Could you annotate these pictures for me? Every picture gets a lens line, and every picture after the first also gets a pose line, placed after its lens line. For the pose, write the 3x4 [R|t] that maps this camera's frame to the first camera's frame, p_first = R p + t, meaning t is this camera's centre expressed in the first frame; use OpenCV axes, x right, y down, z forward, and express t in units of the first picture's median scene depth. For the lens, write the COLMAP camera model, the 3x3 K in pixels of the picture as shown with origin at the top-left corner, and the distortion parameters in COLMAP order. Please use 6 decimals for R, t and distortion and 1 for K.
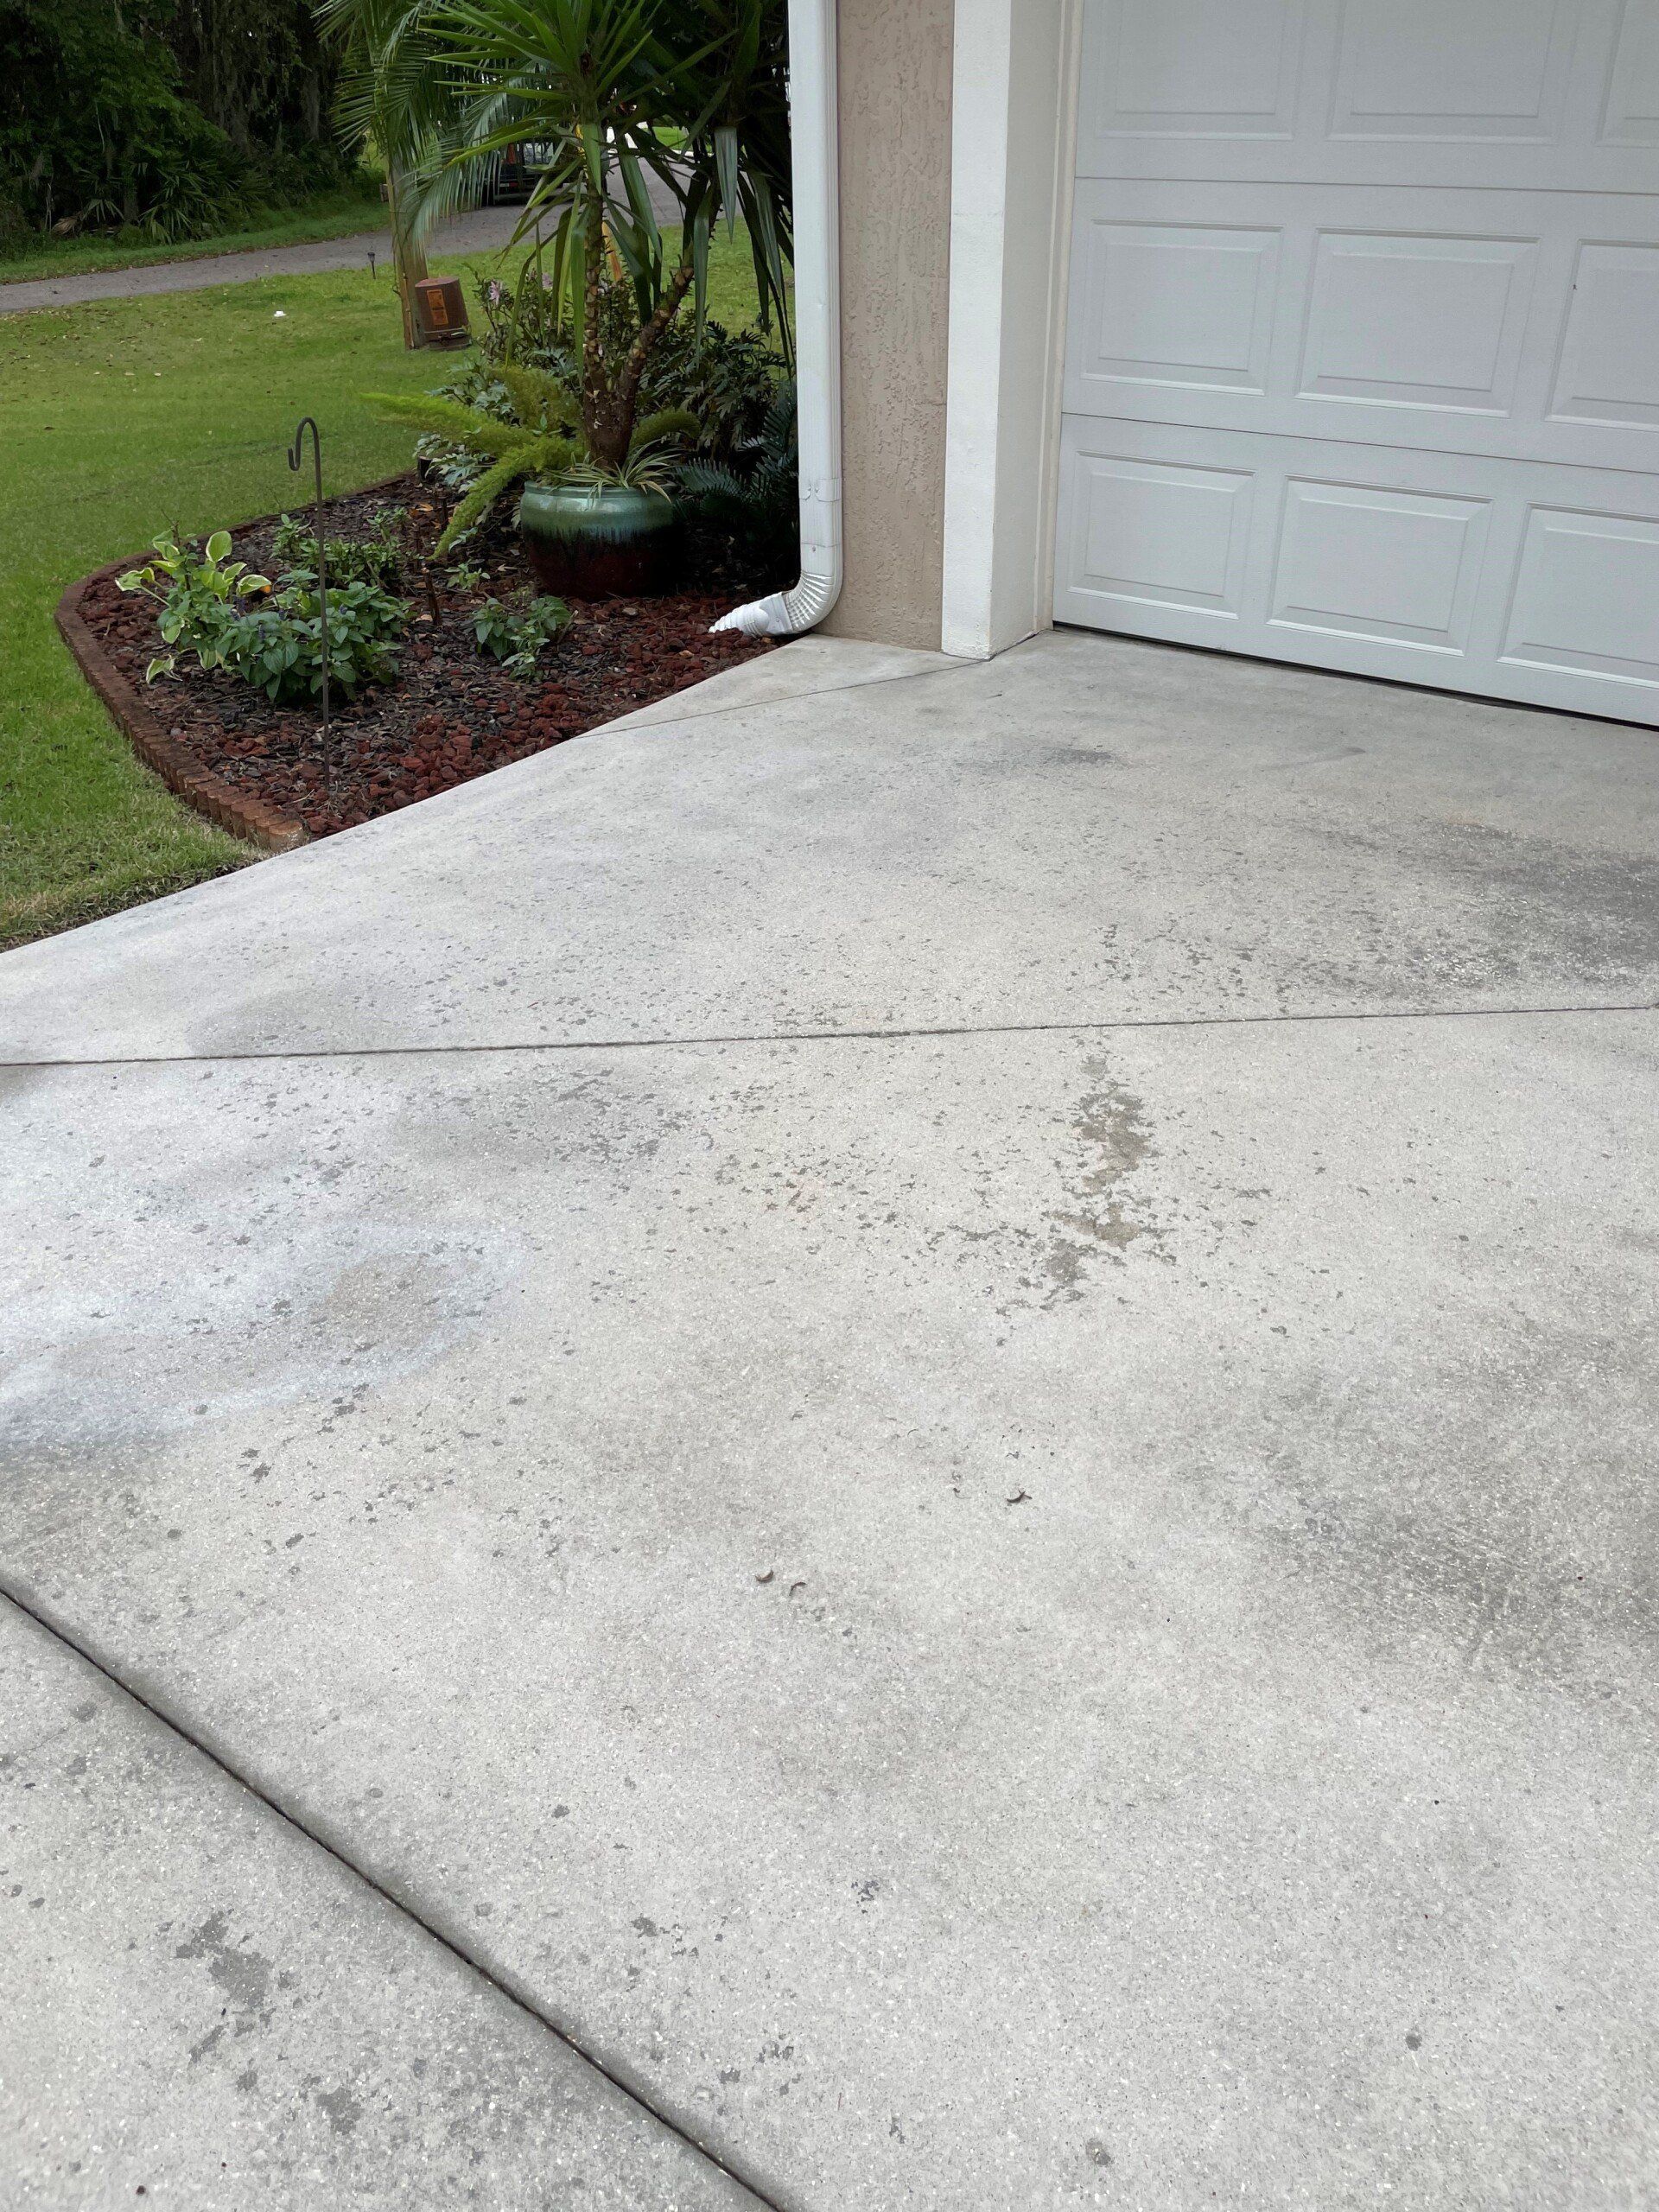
lens RADIAL K [[1710.4, 0, 829.9], [0, 1710.4, 1101.9], [0, 0, 1]] dist [0.045407, -0.083718]
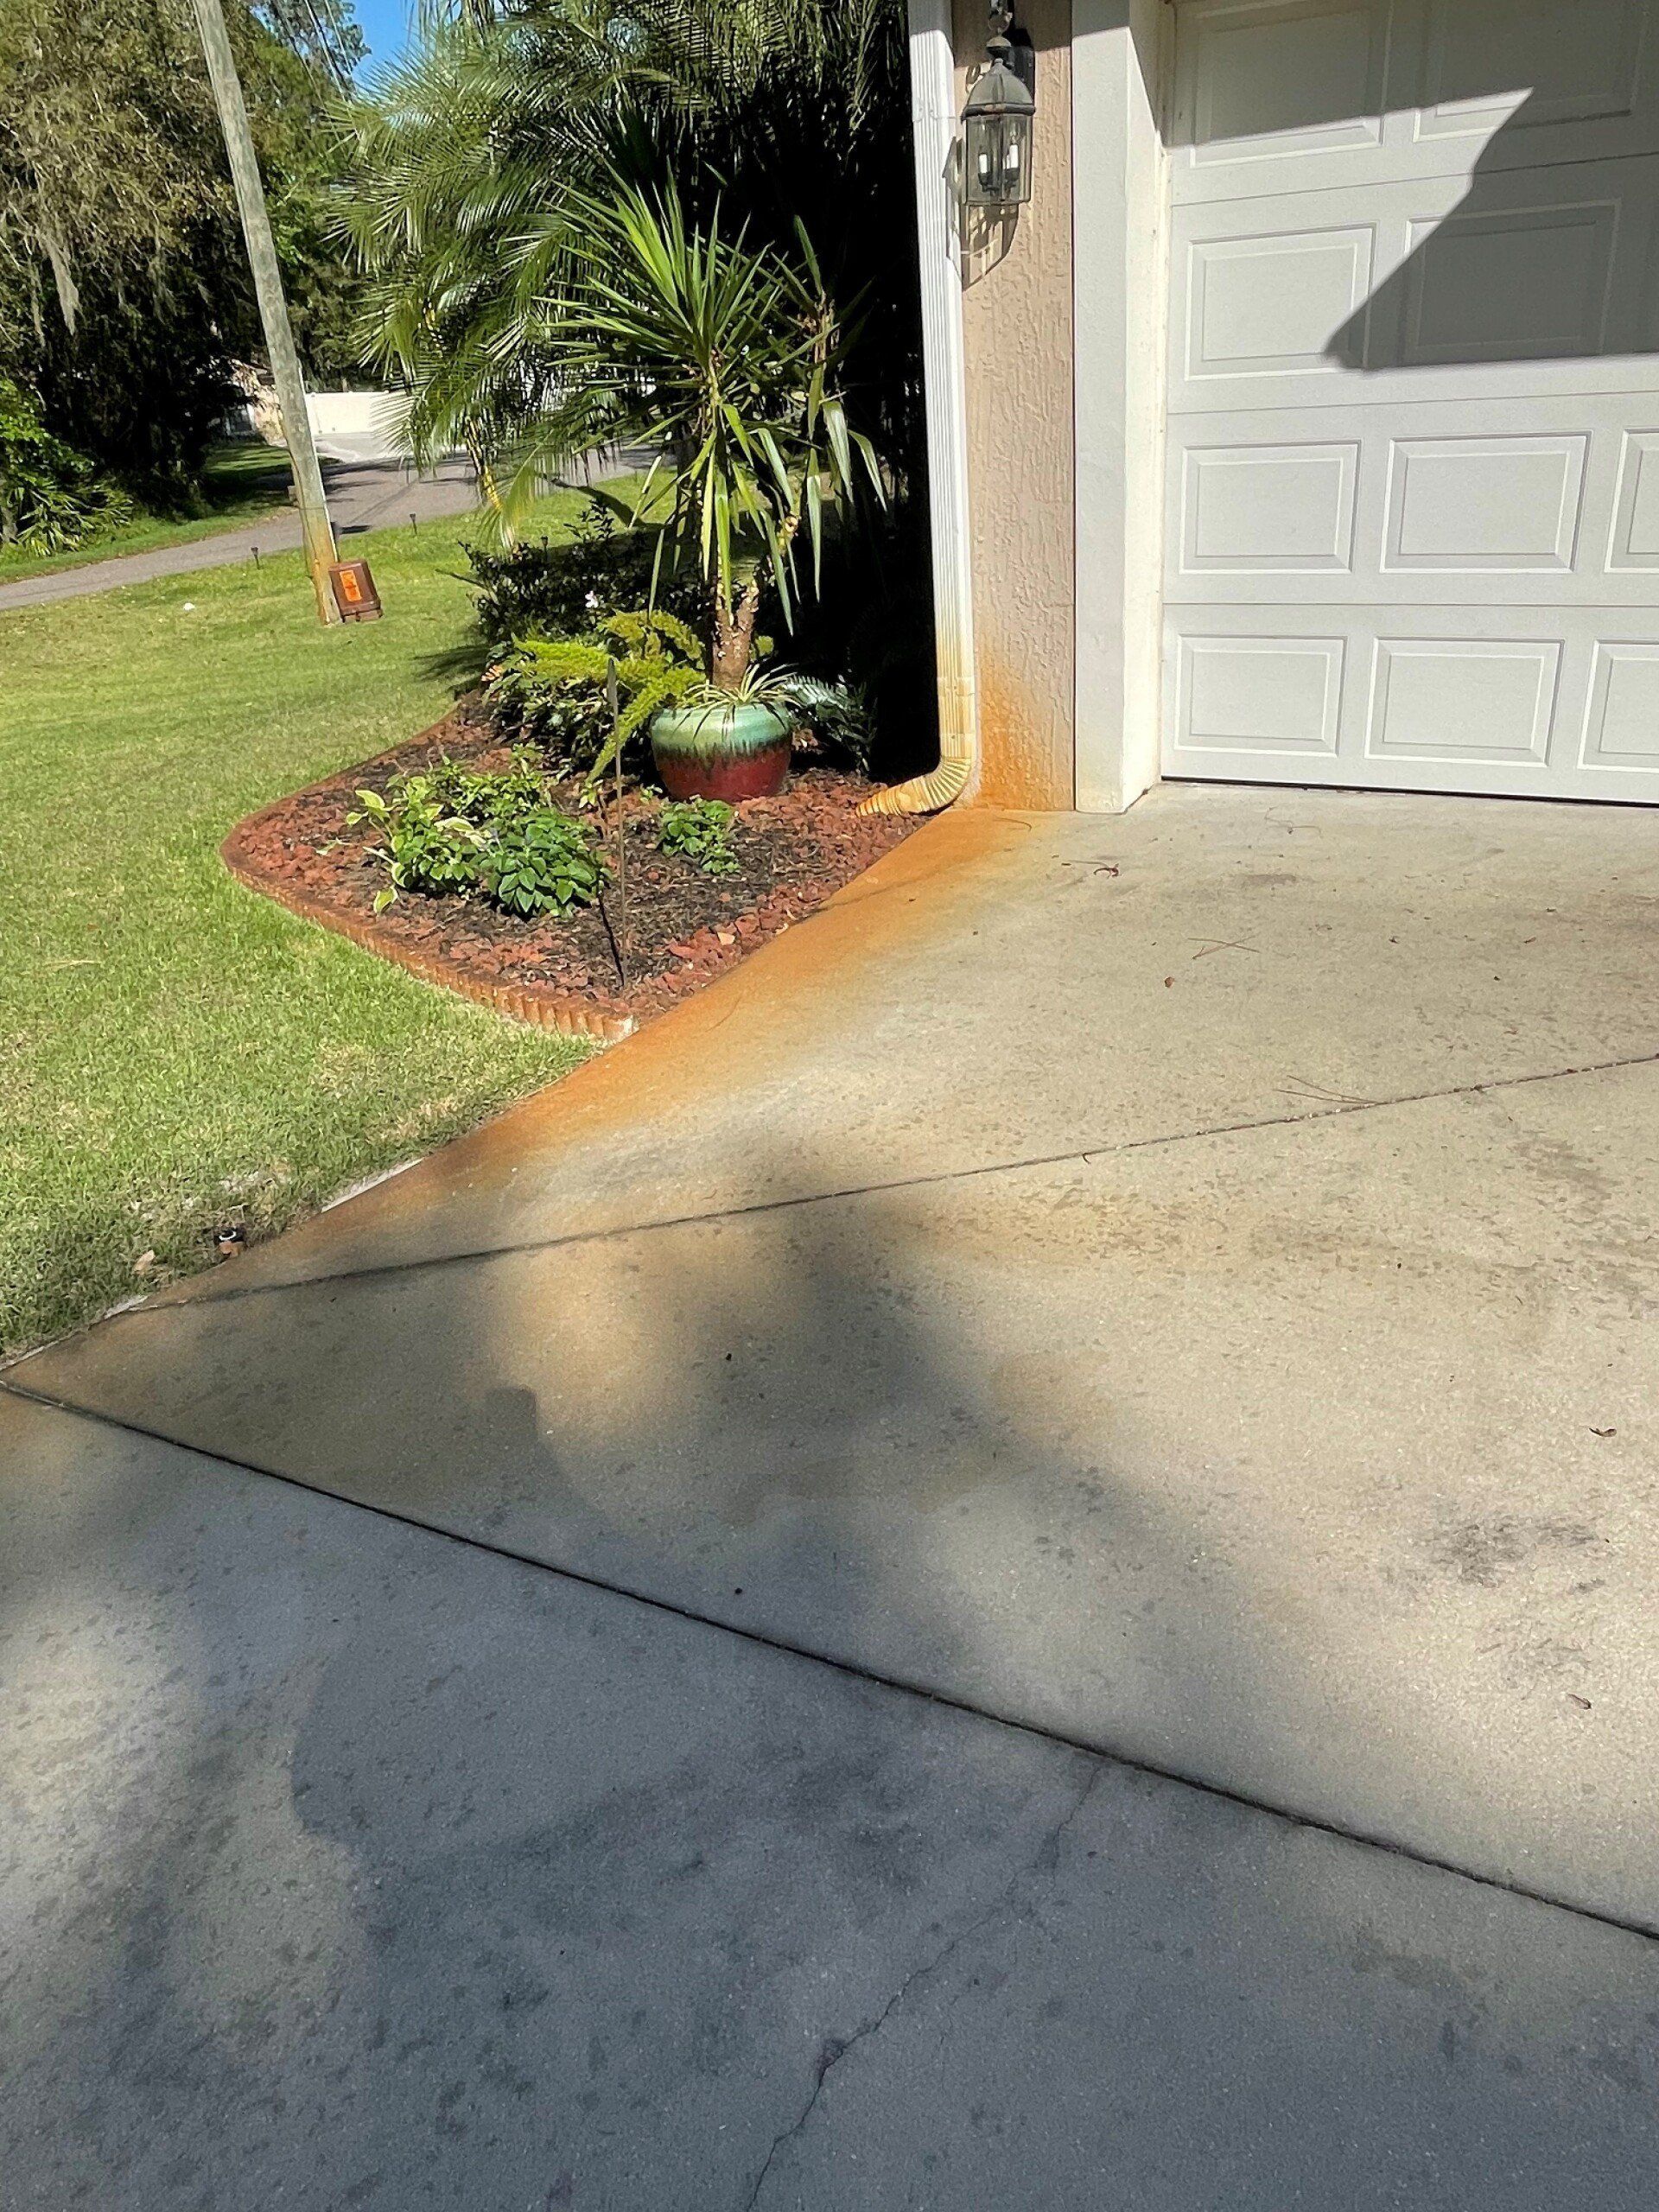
lens RADIAL K [[1522.6, 0, 838.0], [0, 1522.6, 1112.2], [0, 0, 1]] dist [-0.002221, -0.004386]
pose [[0.987196, -0.123409, 0.101065, -0.221637], [0.131124, 0.988630, -0.073608, -0.005391], [-0.090831, 0.085918, 0.992153, 0.006442]]
